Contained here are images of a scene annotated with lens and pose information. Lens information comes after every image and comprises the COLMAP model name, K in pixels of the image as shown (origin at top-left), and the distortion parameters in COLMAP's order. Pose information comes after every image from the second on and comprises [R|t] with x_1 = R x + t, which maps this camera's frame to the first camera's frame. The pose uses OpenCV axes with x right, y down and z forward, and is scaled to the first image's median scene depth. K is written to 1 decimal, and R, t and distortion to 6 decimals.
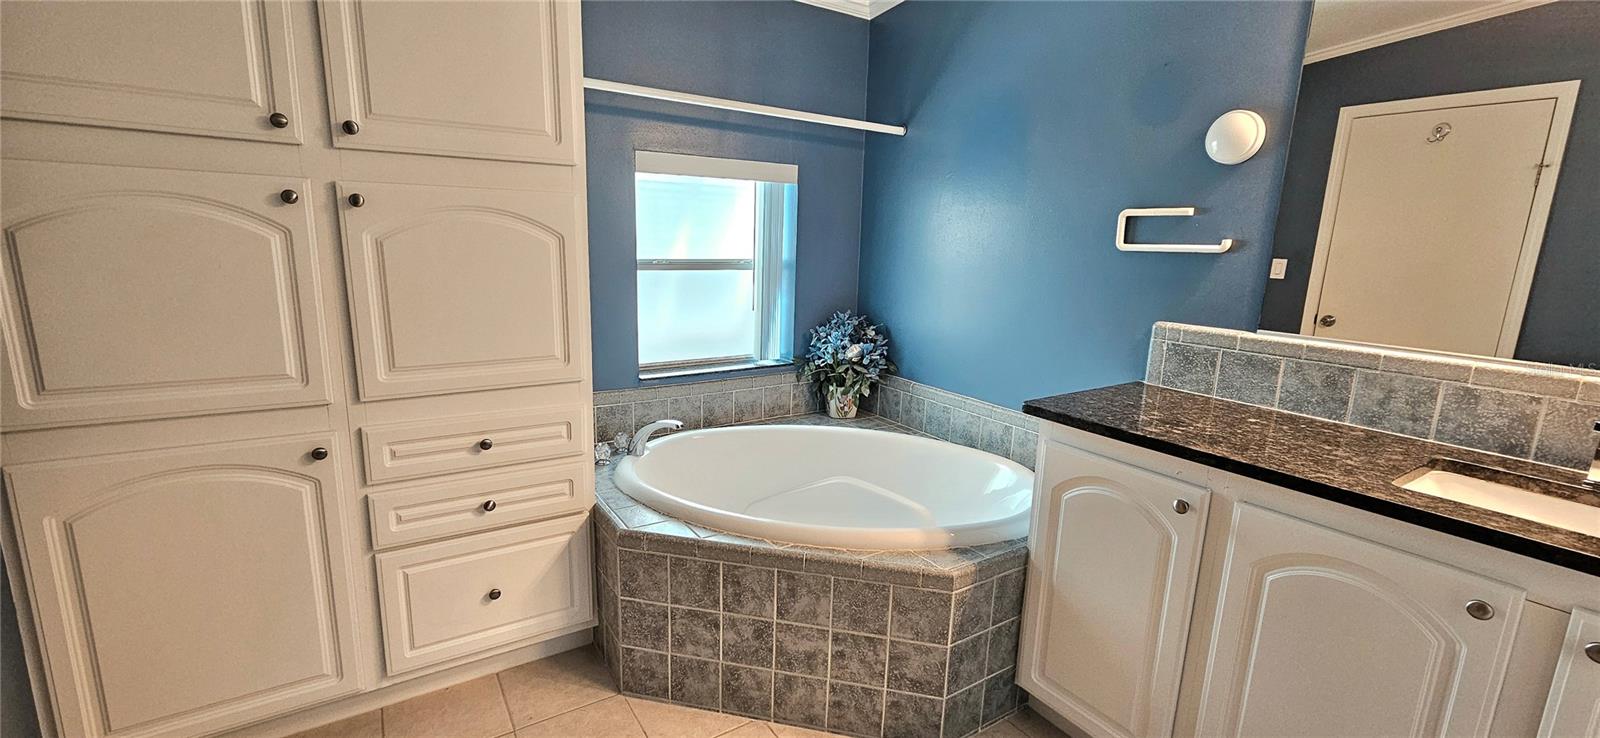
lens RADIAL K [[657.3, 0, 791.0], [0, 657.3, 368.0], [0, 0, 1]] dist [0.000692, 0.000100]
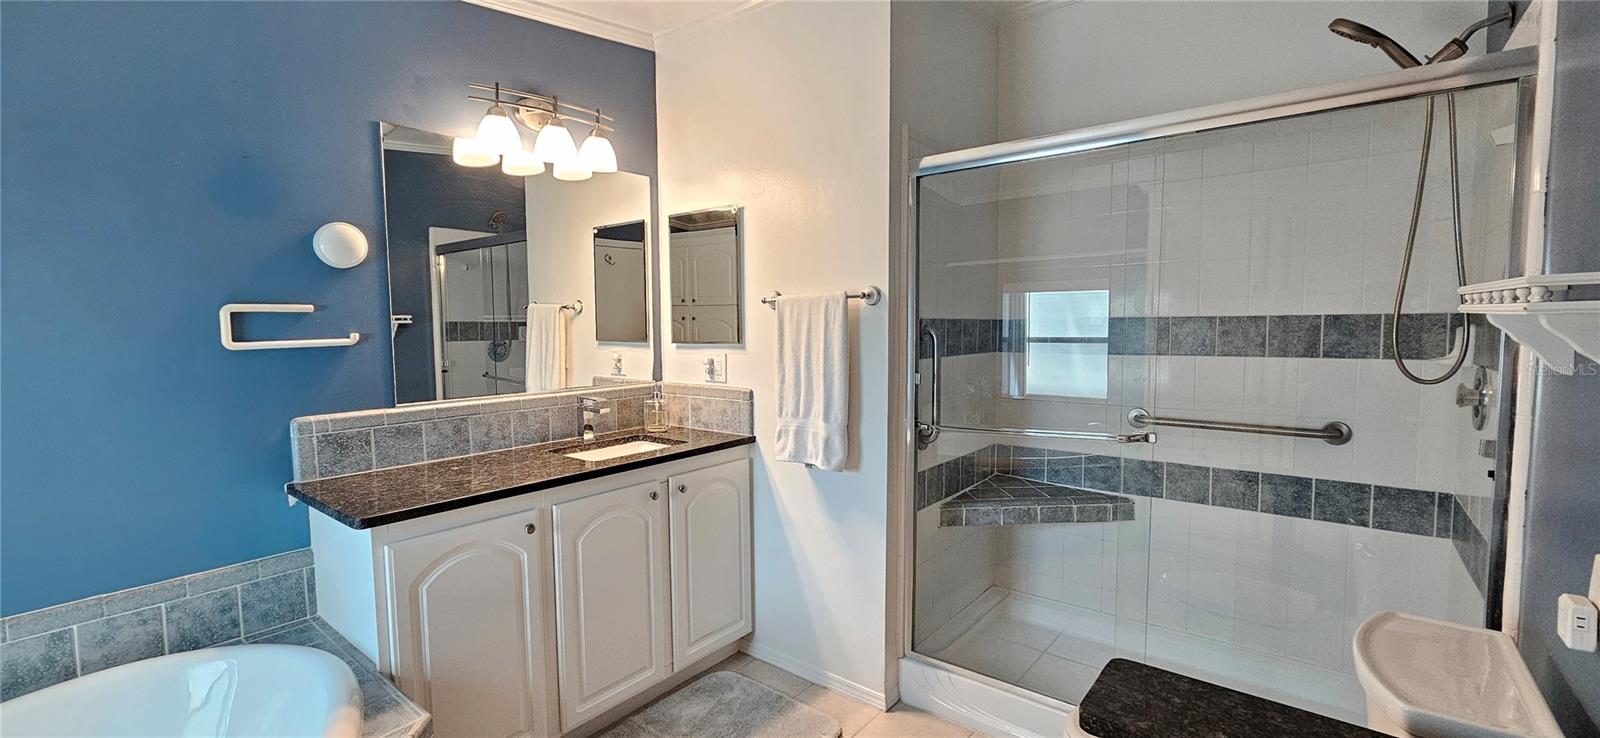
lens RADIAL K [[657.3, 0, 791.0], [0, 657.3, 368.0], [0, 0, 1]] dist [0.000692, 0.000100]
pose [[-0.306011, -0.091743, 0.947597, -0.640263], [0.190114, 0.969409, 0.155249, -0.169343], [-0.932853, 0.227660, -0.279208, 0.624617]]
